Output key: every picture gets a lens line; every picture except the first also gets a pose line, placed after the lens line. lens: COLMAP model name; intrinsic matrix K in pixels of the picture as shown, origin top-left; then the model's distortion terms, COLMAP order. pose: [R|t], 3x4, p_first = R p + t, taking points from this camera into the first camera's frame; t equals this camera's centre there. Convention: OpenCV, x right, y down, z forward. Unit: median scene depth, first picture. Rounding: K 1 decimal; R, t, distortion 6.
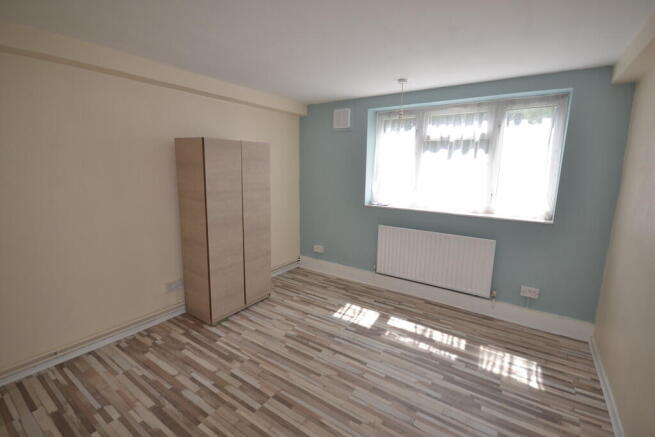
lens RADIAL K [[295.9, 0, 324.9], [0, 295.9, 218.5], [0, 0, 1]] dist [0.010770, -0.000470]
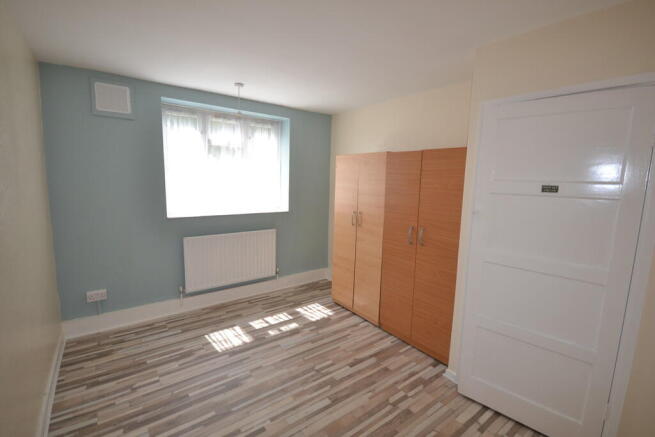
lens RADIAL K [[295.9, 0, 325.3], [0, 295.9, 220.1], [0, 0, 1]] dist [0.010770, -0.000470]
pose [[0.312283, -0.146287, 0.938658, -0.519508], [0.135330, 0.984846, 0.108463, -0.071385], [-0.940301, 0.093158, 0.327348, 0.358019]]
